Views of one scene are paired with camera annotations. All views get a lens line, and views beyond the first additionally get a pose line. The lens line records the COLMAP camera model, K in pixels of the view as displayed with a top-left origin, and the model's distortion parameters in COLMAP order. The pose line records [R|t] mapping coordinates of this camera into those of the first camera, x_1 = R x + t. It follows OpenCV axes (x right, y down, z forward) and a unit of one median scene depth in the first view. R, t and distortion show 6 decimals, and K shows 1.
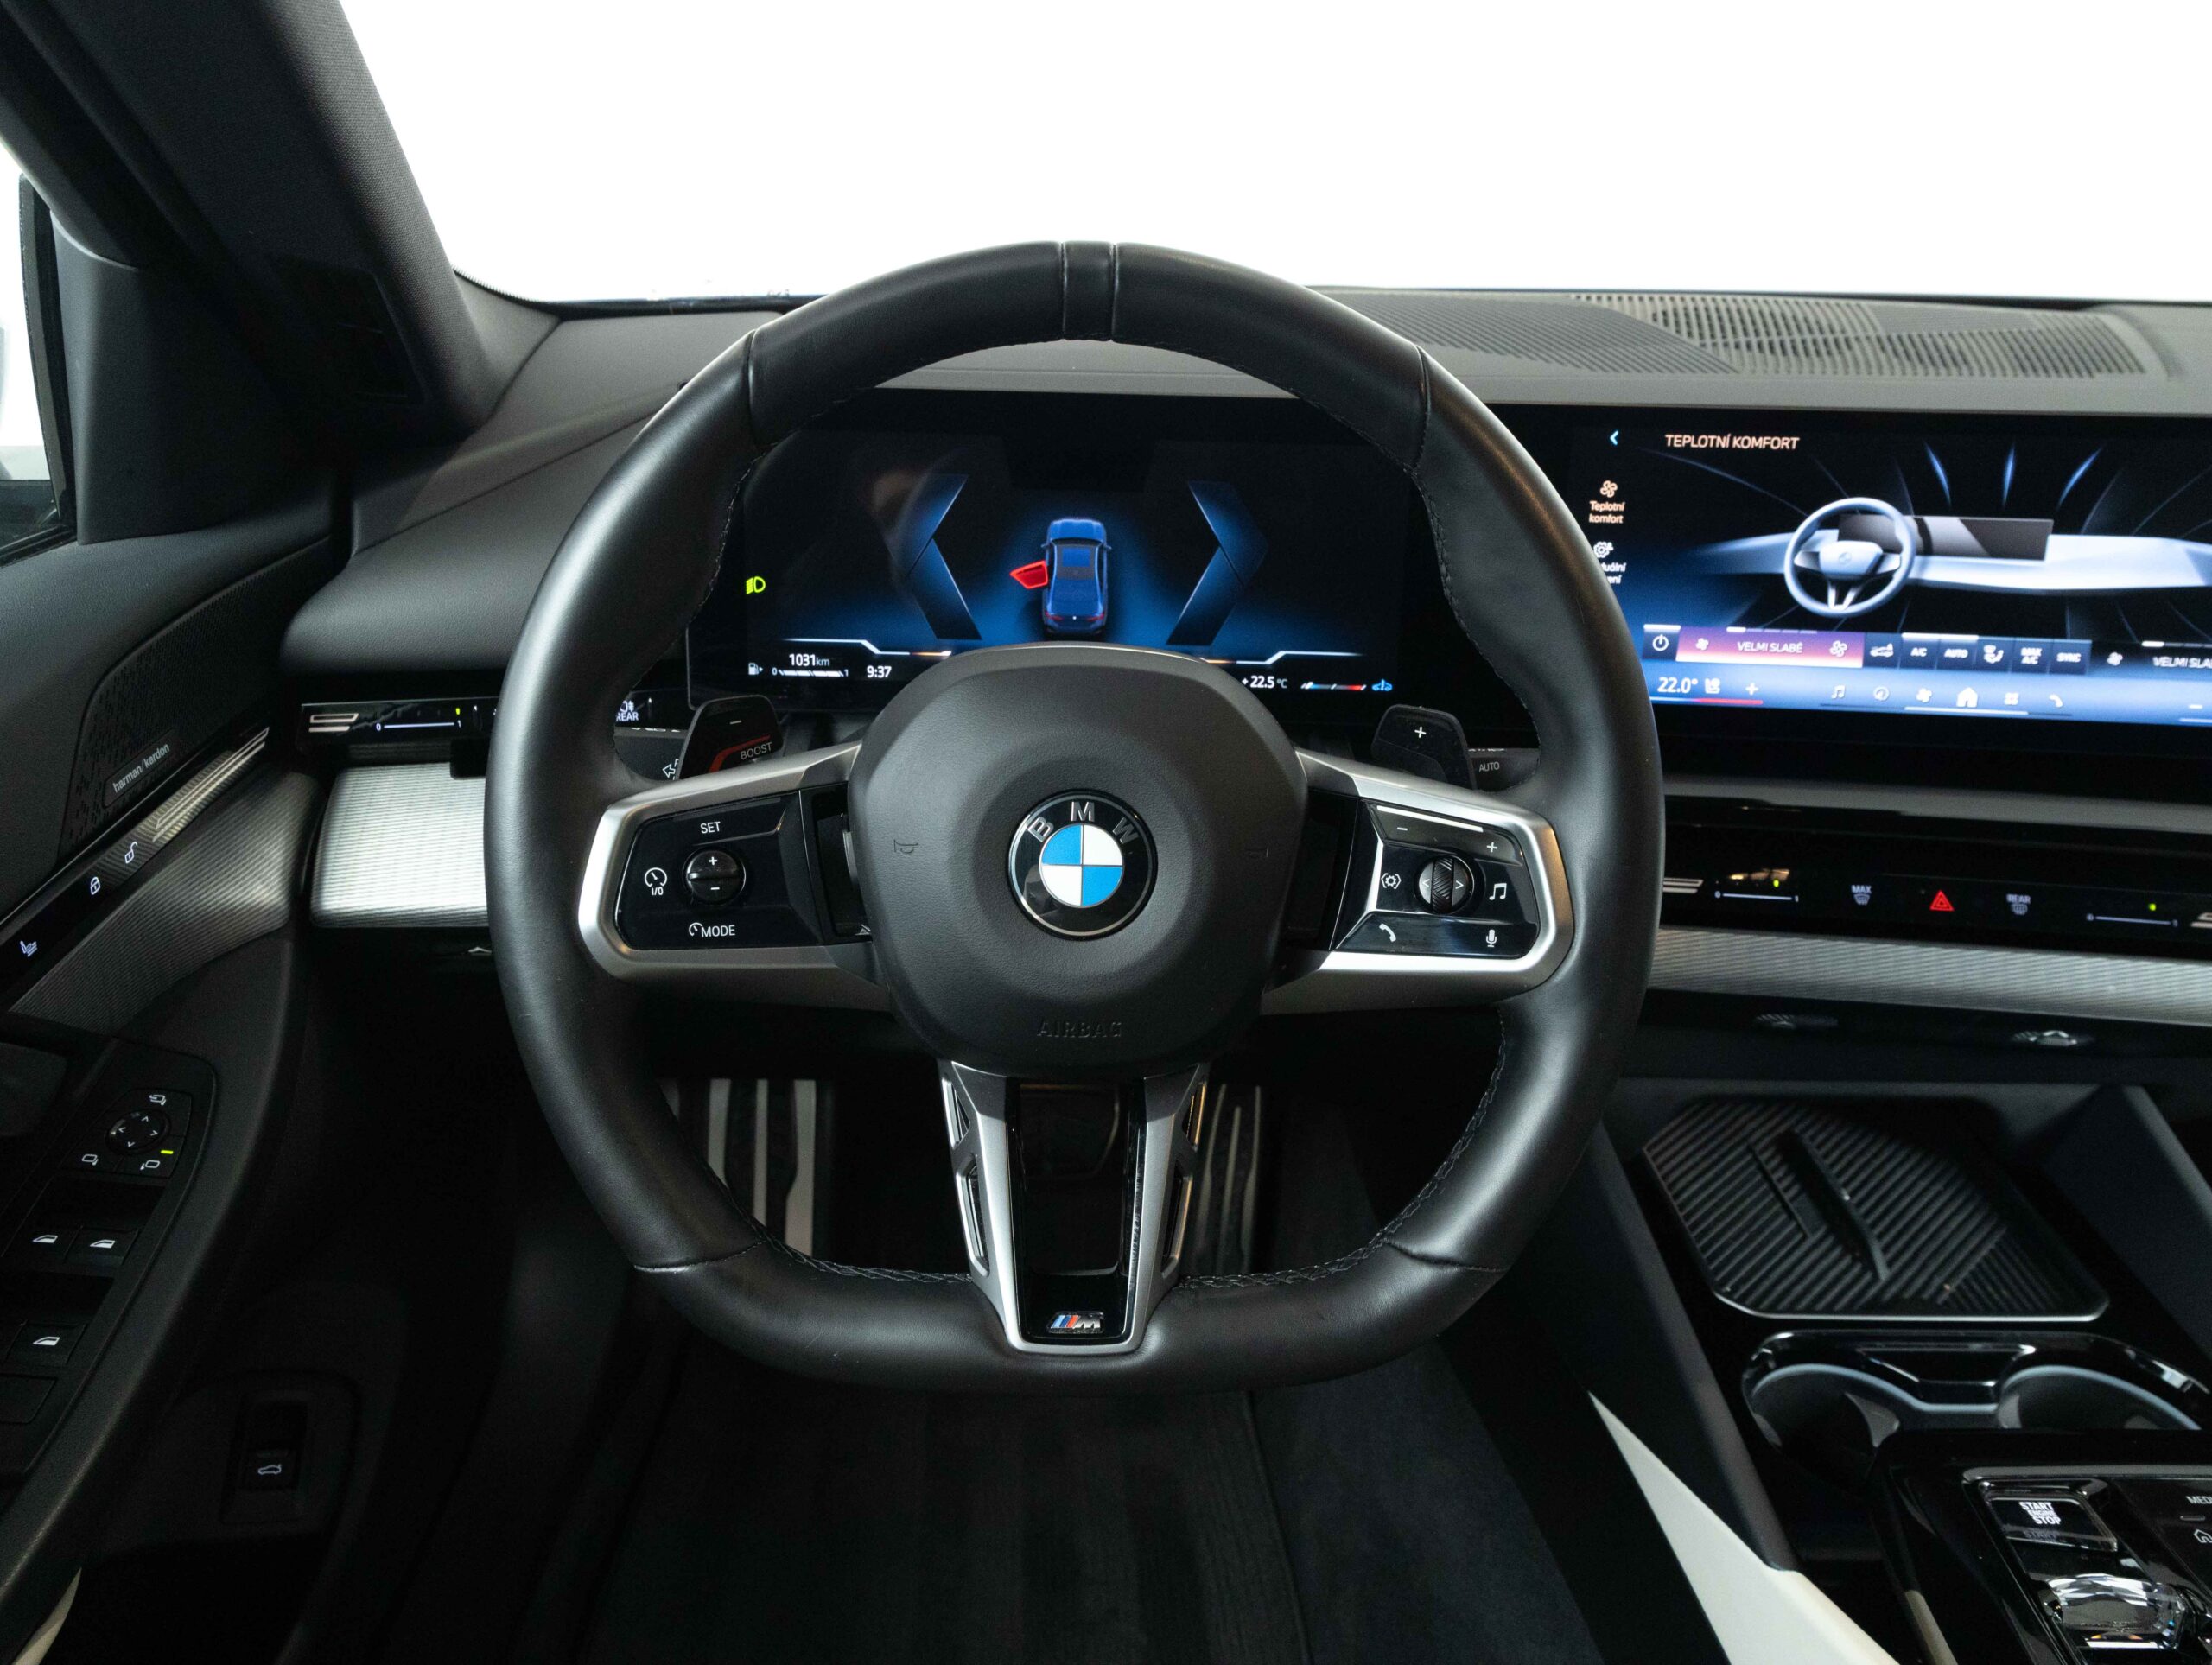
lens RADIAL K [[1566.1, 0, 1106.0], [0, 1566.1, 832.5], [0, 0, 1]] dist [0.012246, 0.006730]
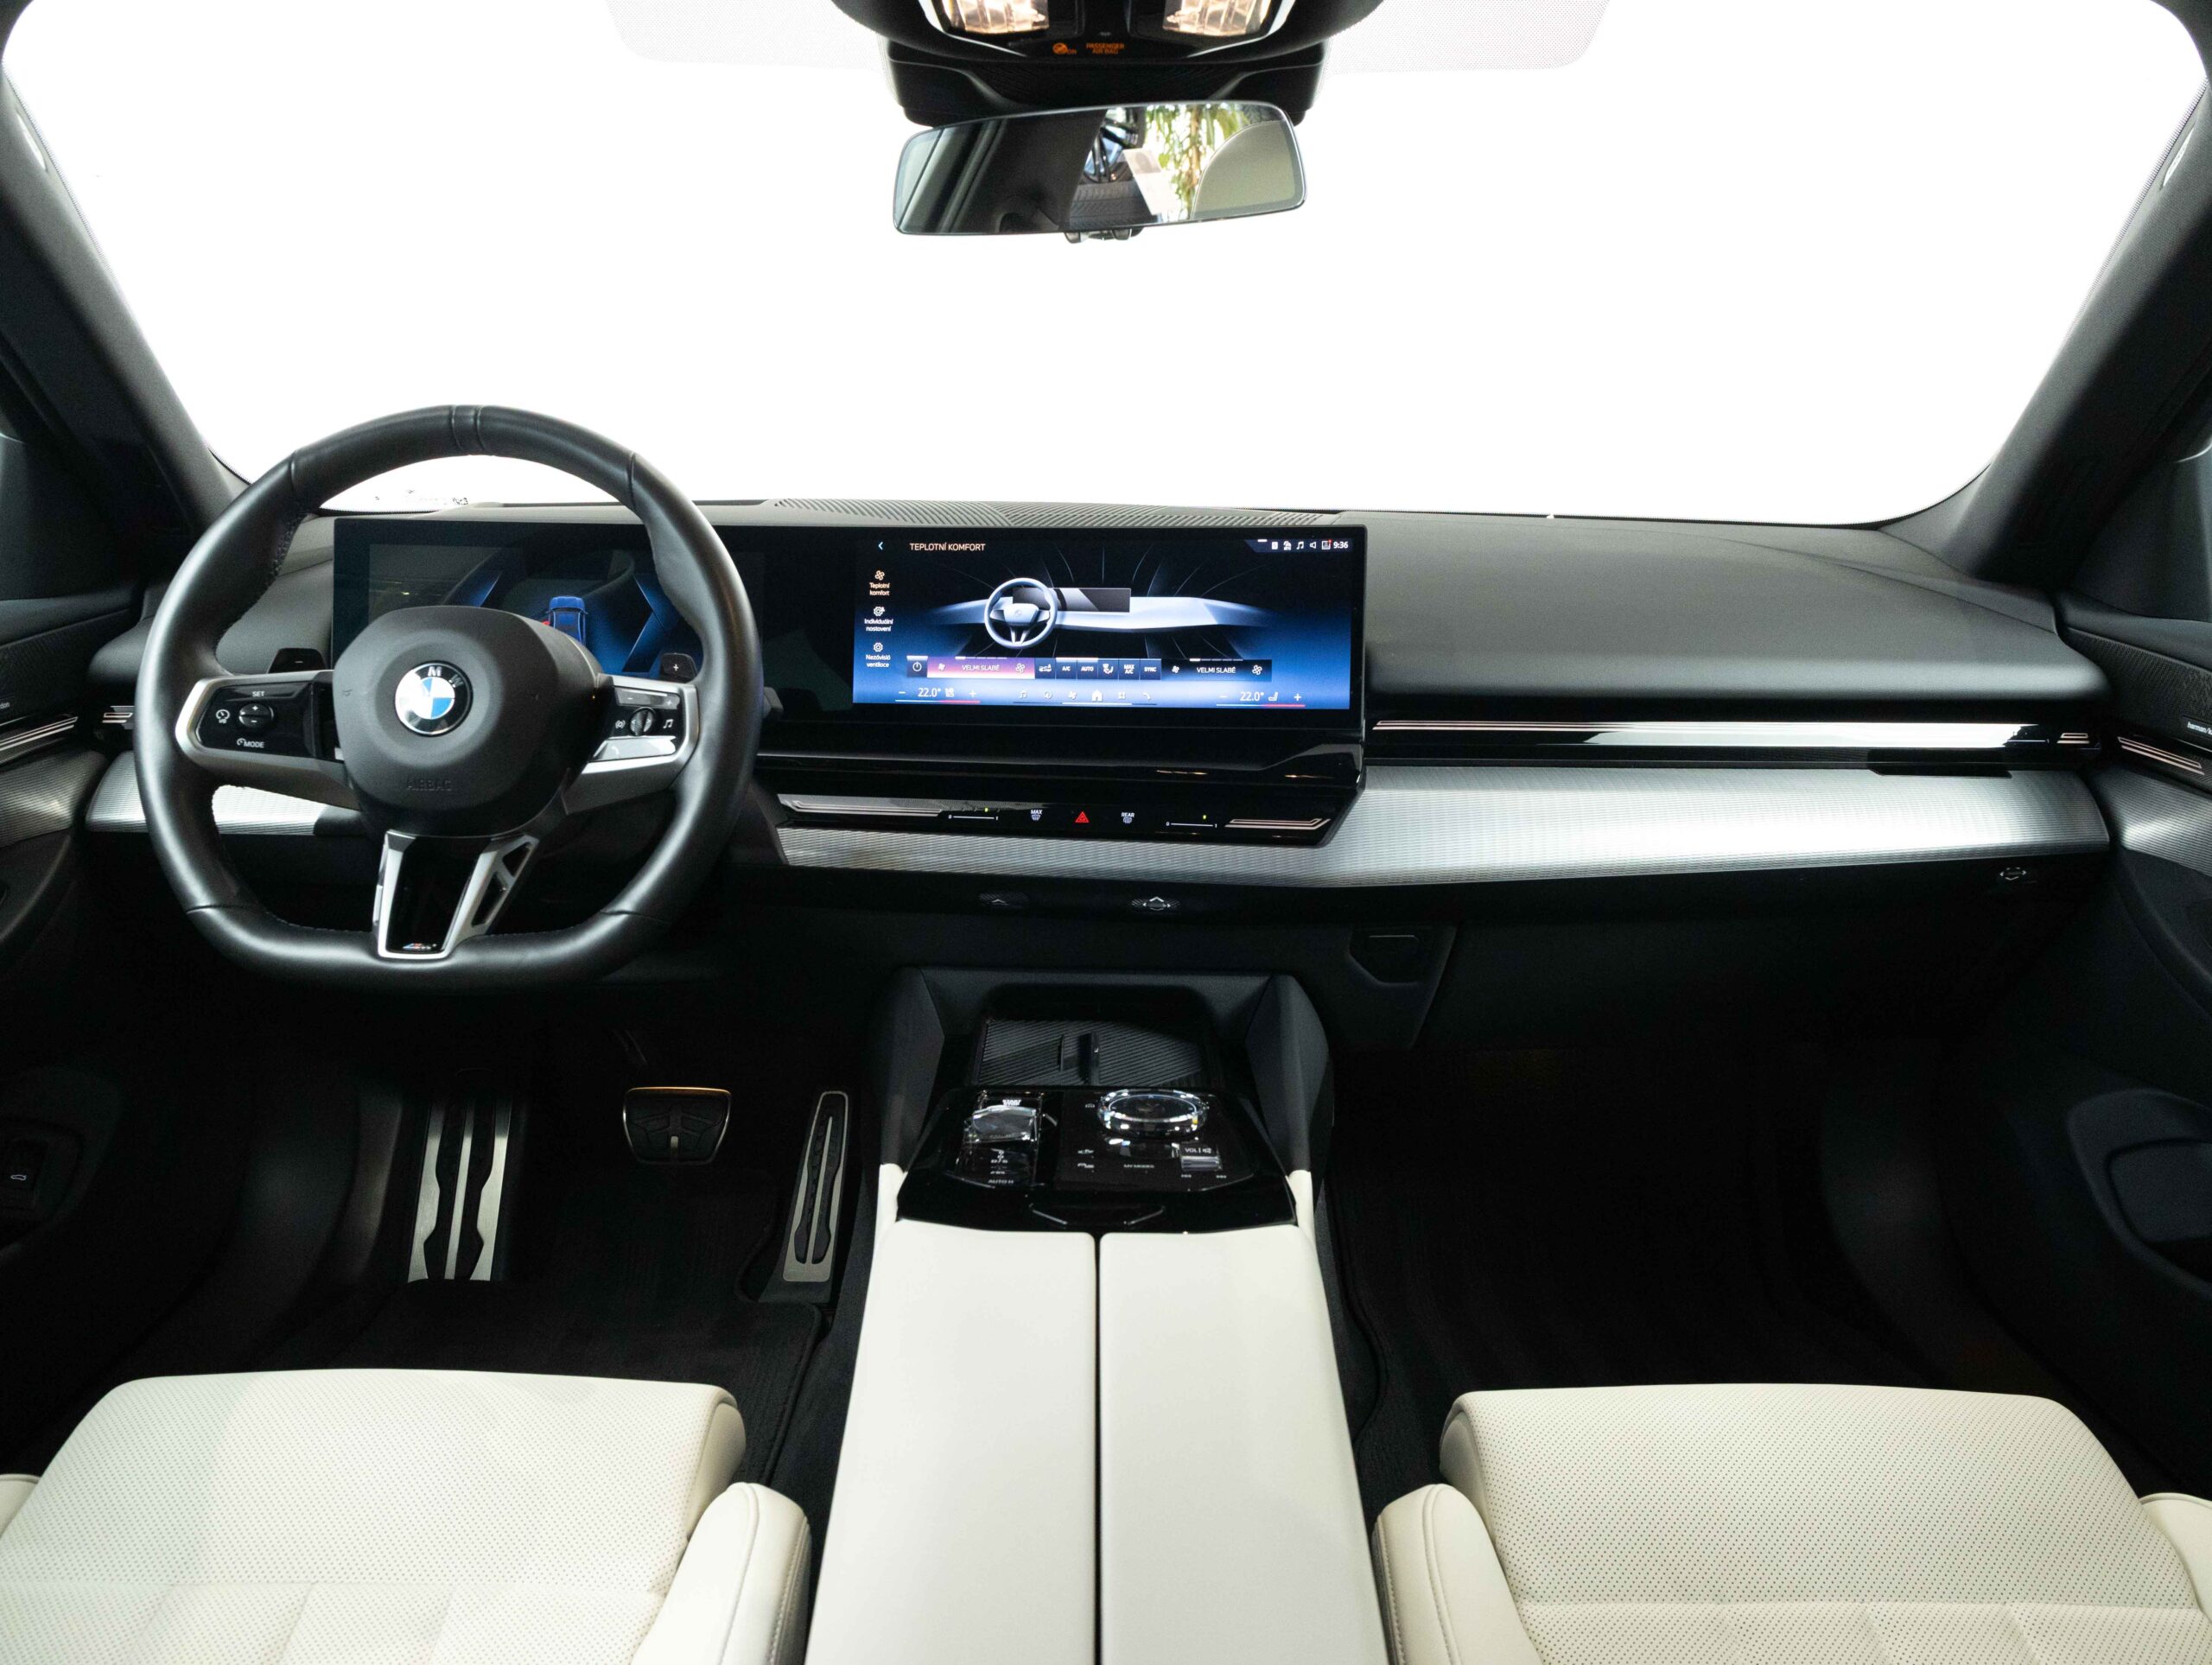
lens RADIAL K [[1636.2, 0, 1106.0], [0, 1636.2, 832.5], [0, 0, 1]] dist [-0.033812, -0.000787]
pose [[0.999945, -0.002759, -0.010134, 0.578798], [0.000449, 0.975213, -0.221268, 0.433328], [0.010493, 0.221251, 0.975160, -0.633081]]
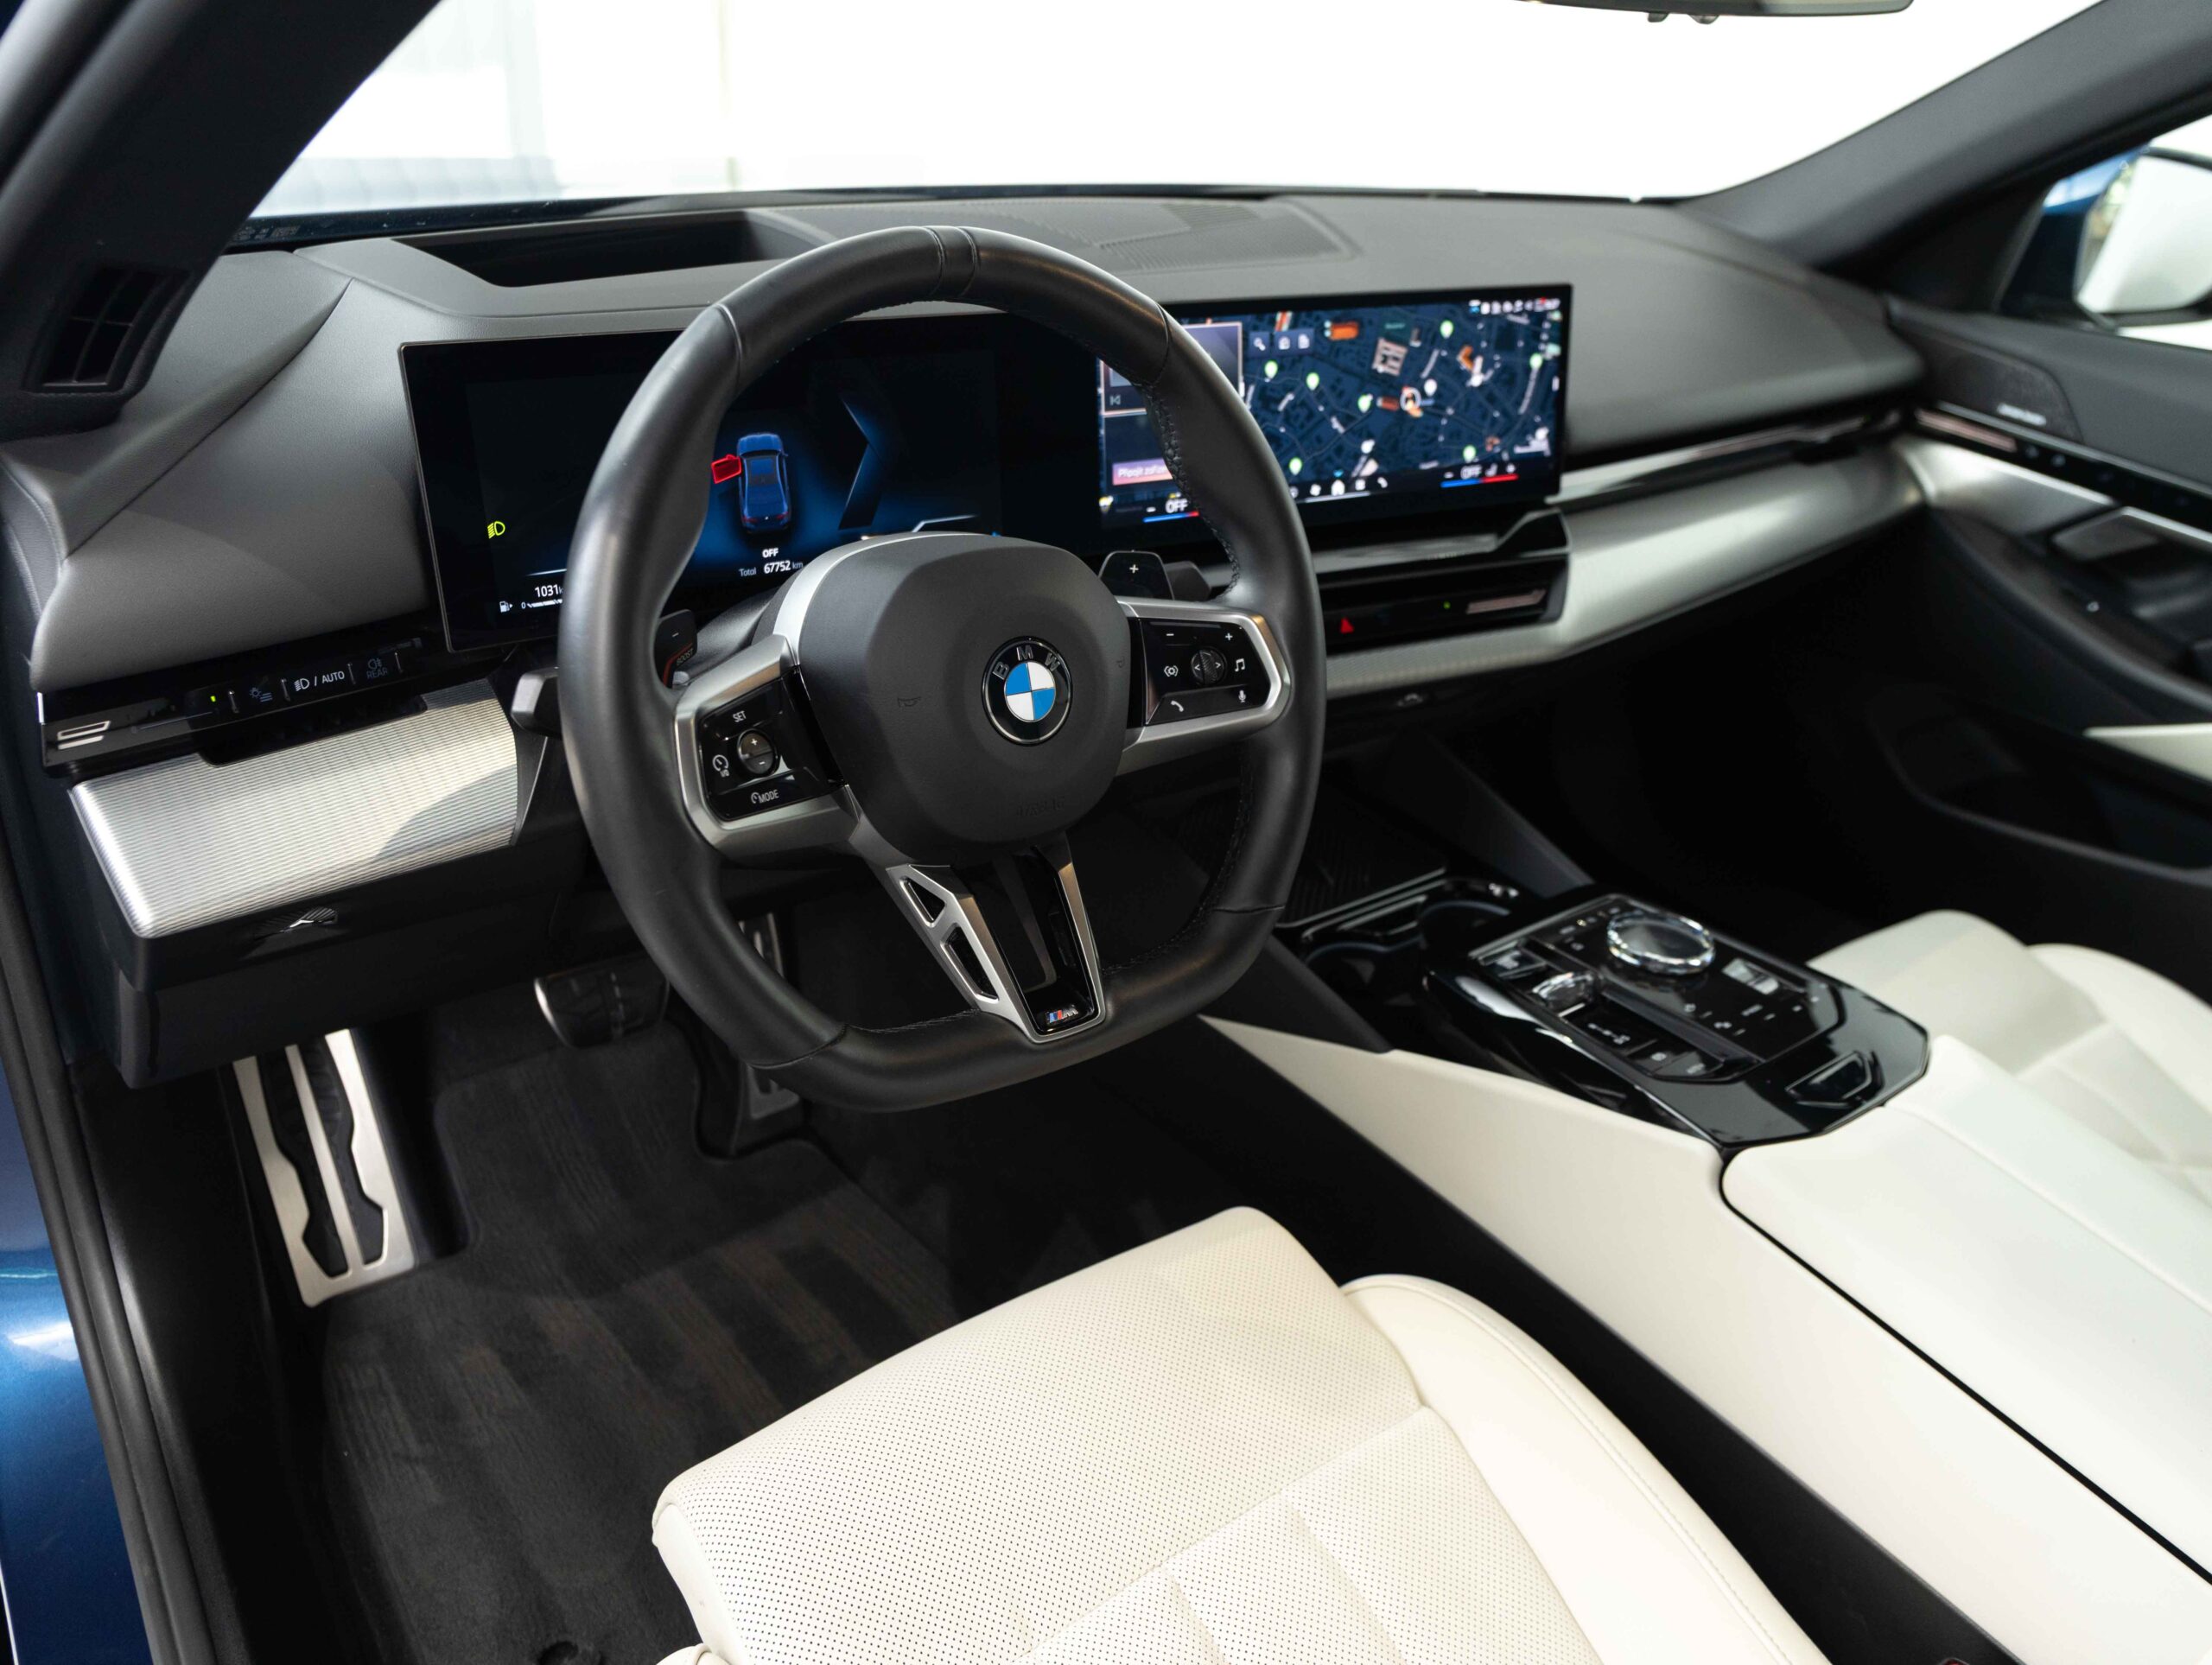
lens RADIAL K [[1566.1, 0, 1106.0], [0, 1566.1, 832.5], [0, 0, 1]] dist [0.012246, 0.006730]
pose [[0.815146, -0.246001, 0.524424, -0.508324], [0.191674, 0.968891, 0.156563, -0.044238], [-0.546624, -0.027103, 0.836940, -0.146714]]
